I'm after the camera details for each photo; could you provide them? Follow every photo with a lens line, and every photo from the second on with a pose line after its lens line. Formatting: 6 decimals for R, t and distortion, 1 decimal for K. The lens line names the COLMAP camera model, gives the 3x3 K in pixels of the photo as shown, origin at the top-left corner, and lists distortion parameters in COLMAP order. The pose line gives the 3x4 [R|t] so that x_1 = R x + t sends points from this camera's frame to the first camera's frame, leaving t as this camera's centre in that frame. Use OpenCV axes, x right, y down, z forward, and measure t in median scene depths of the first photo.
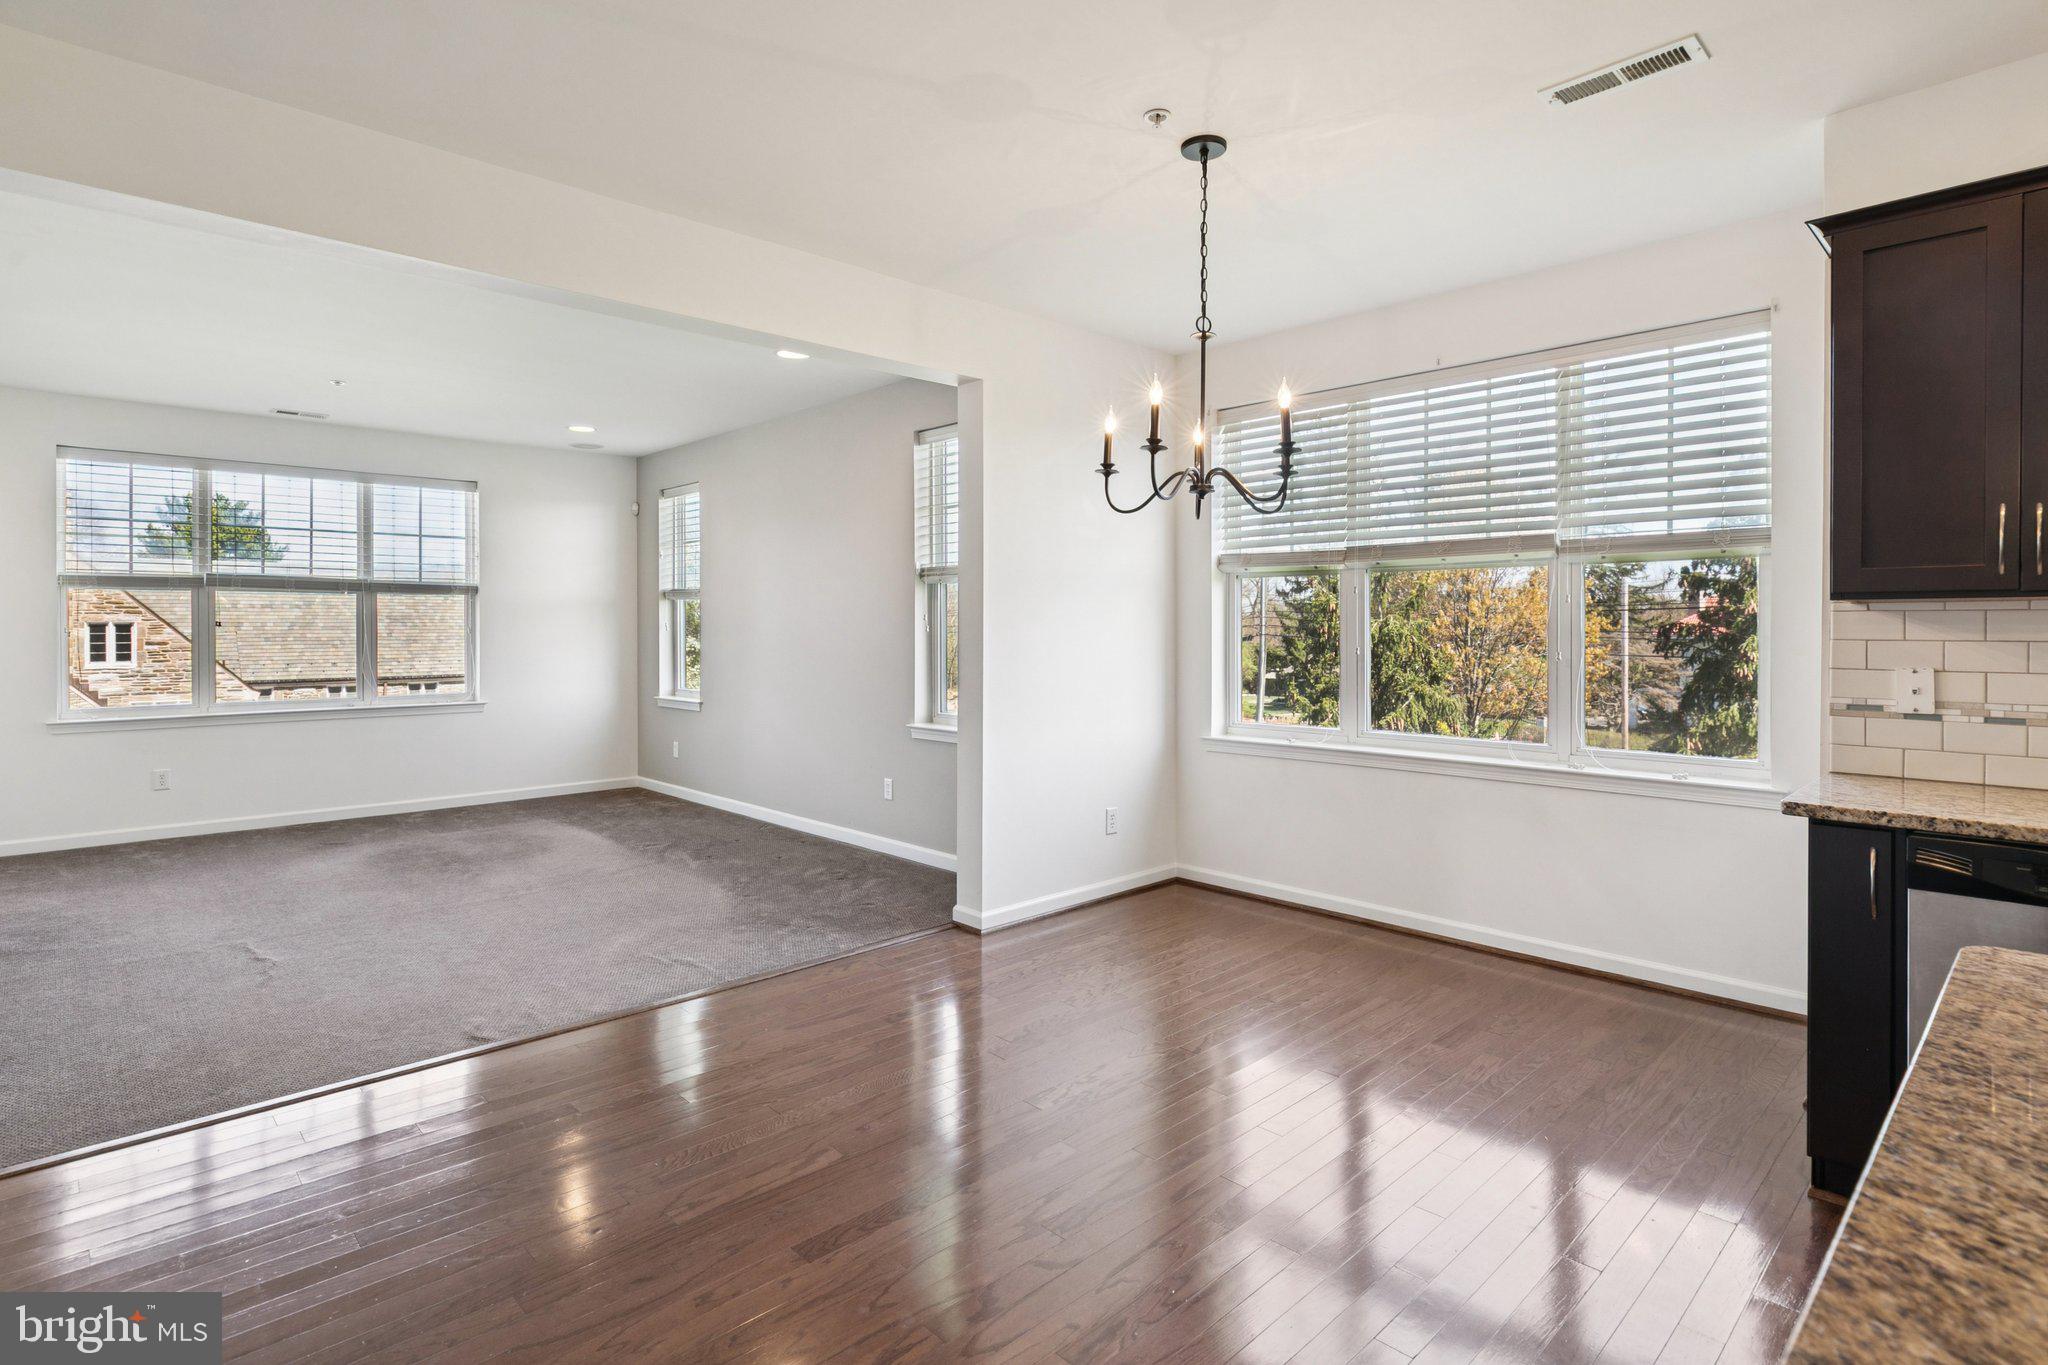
lens RADIAL K [[1026.2, 0, 1022.5], [0, 1026.2, 628.2], [0, 0, 1]] dist [-0.002891, 0.000049]
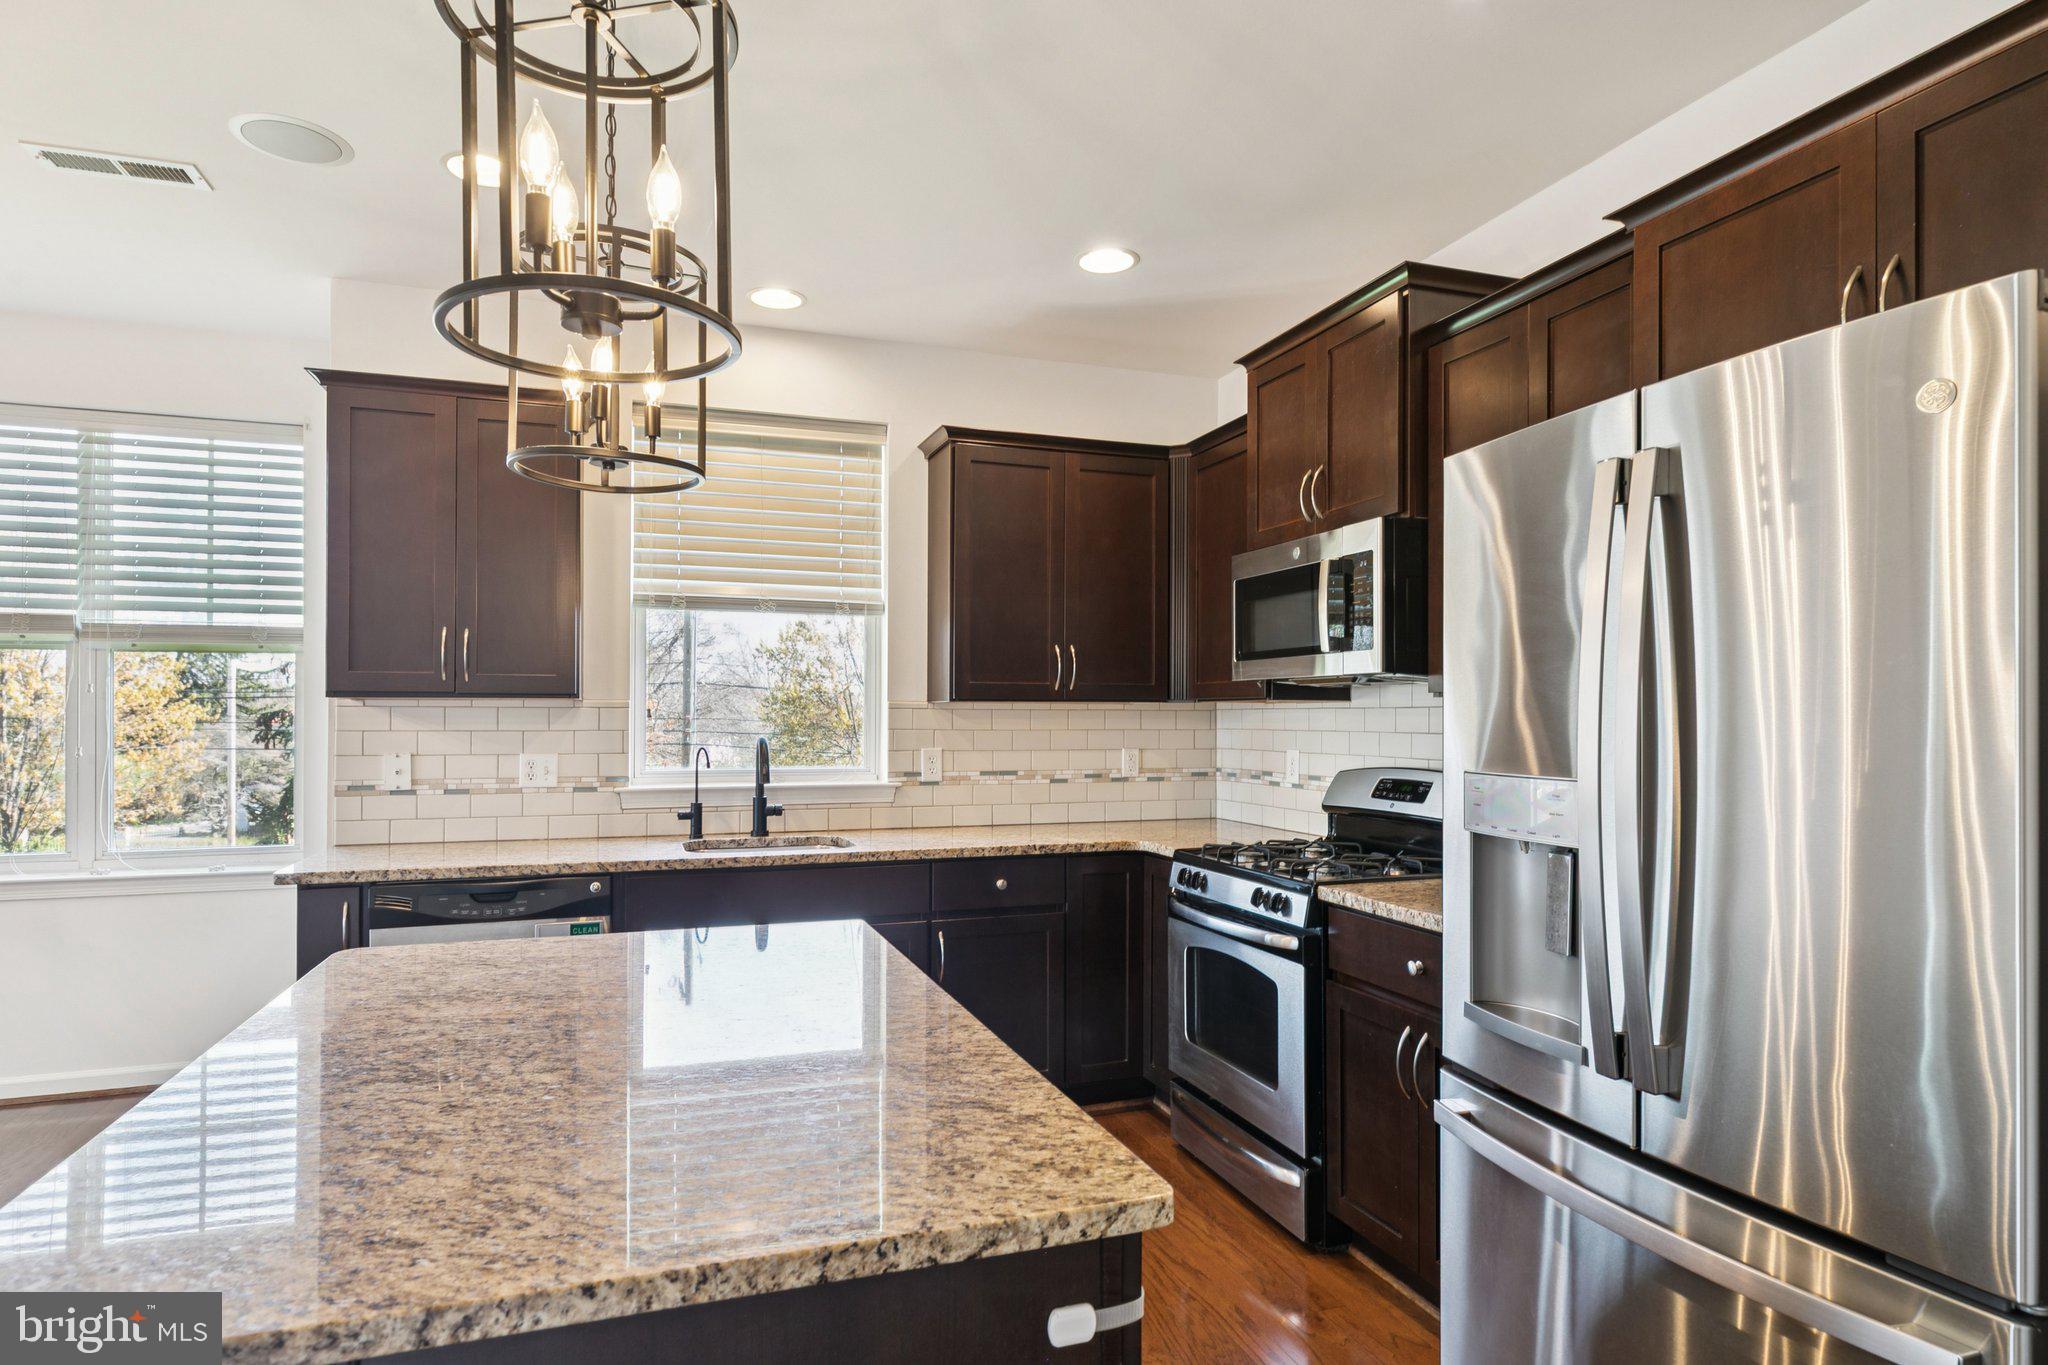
lens RADIAL K [[1107.2, 0, 1029.4], [0, 1107.2, 713.8], [0, 0, 1]] dist [0.000396, 0.000043]
pose [[0.407164, 0.002758, 0.913351, -0.023848], [0.000666, 0.999994, -0.003316, -0.002434], [-0.913355, 0.001958, 0.407160, -0.152724]]
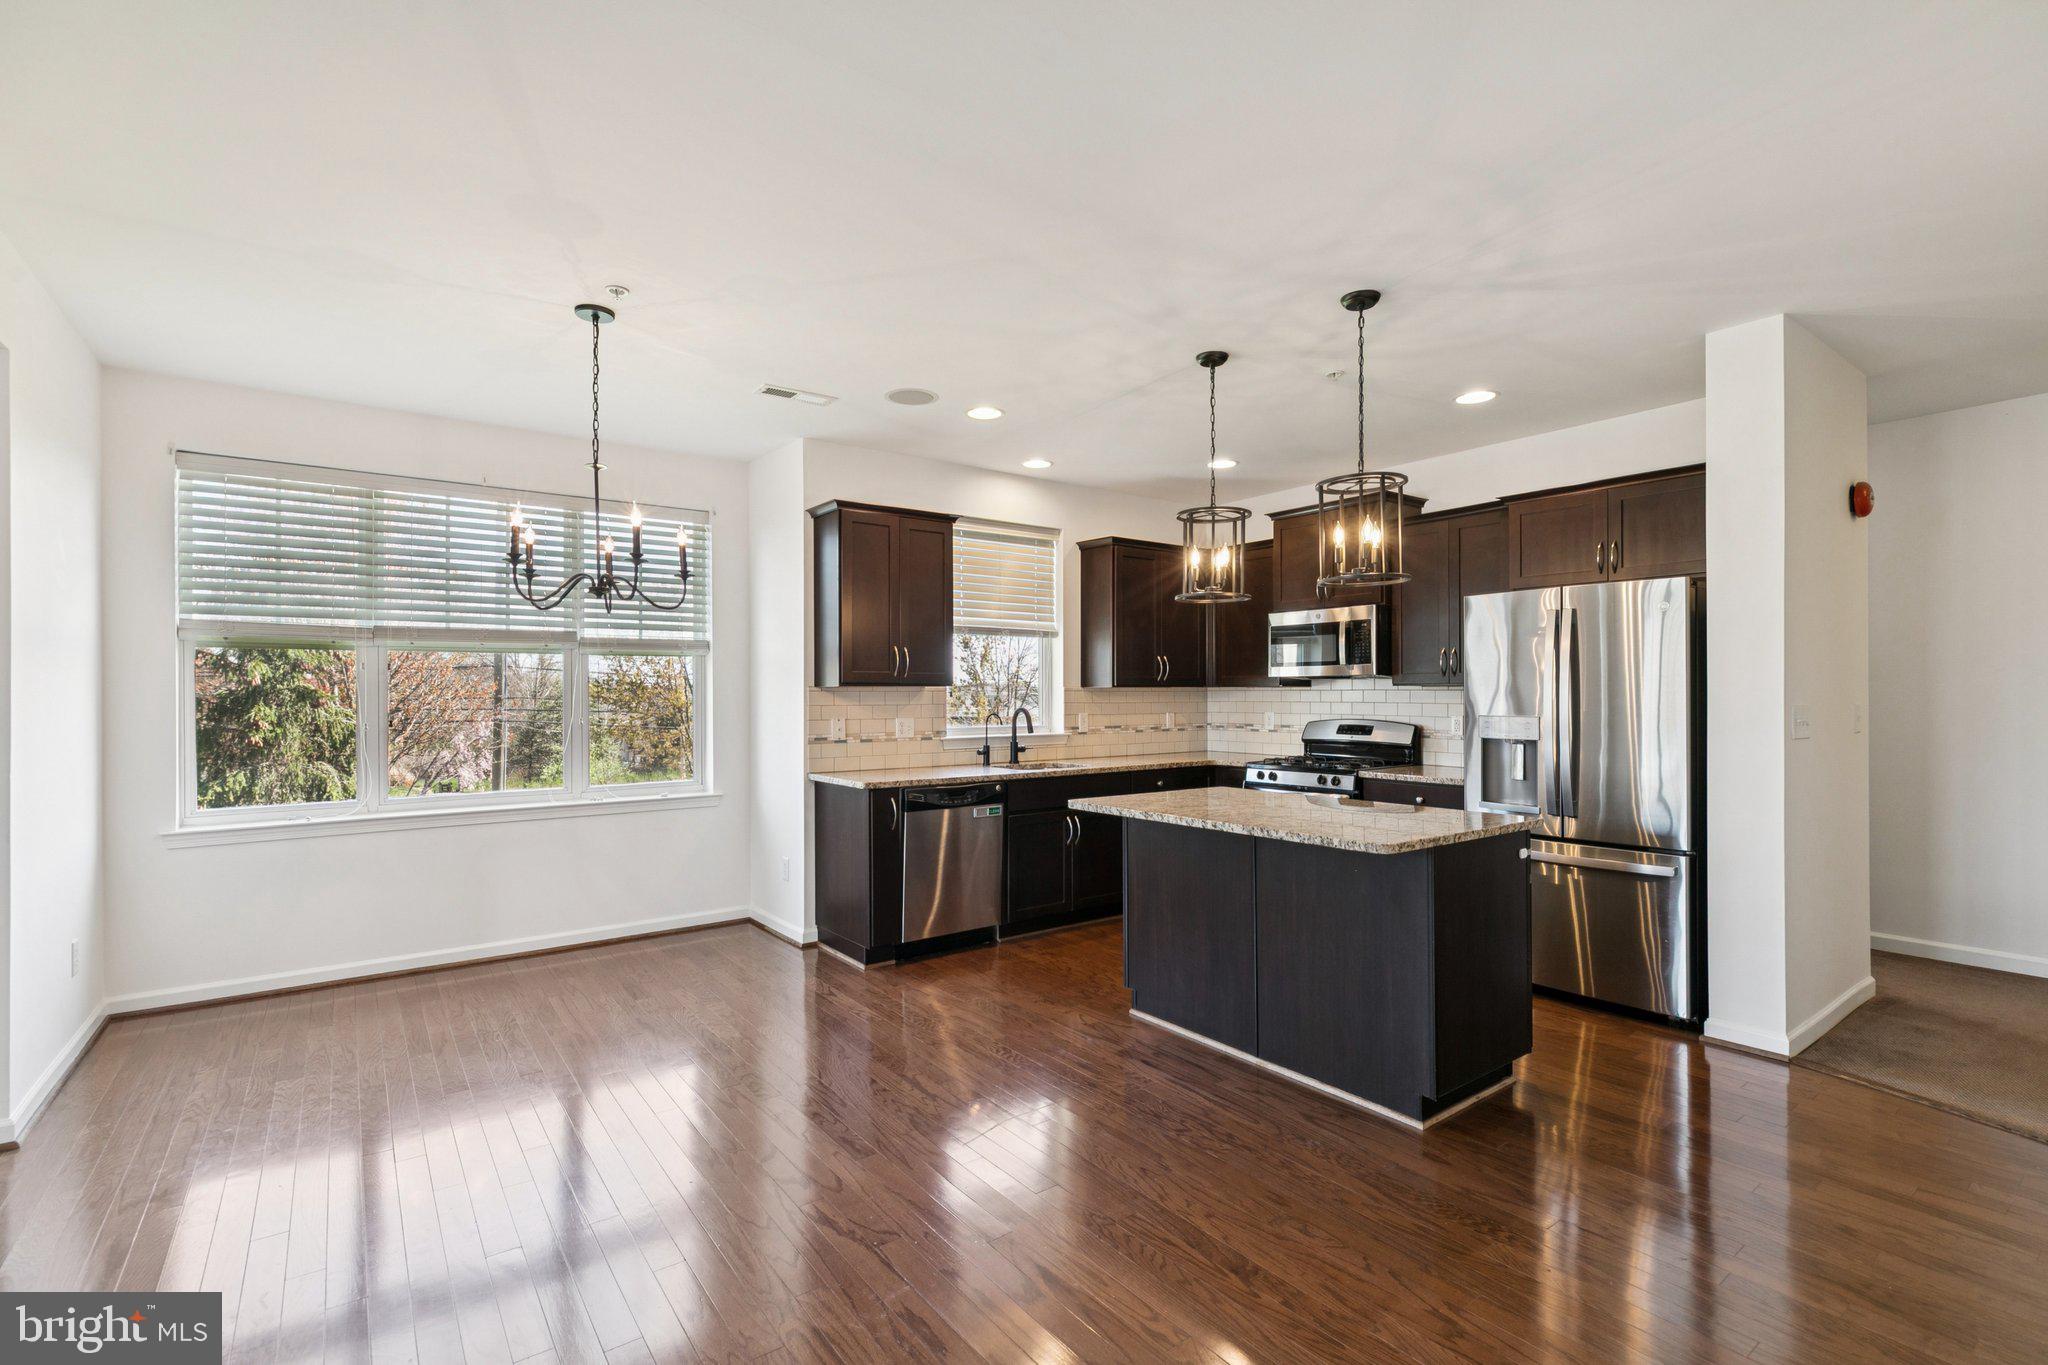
lens RADIAL K [[919.3, 0, 1024.0], [0, 919.3, 682.5], [0, 0, 1]] dist [0.002893, 0.000182]
pose [[0.115418, 0.011865, 0.993246, -0.614809], [0.005351, 0.999907, -0.012566, -0.006033], [-0.993303, 0.006765, 0.115344, 0.259404]]
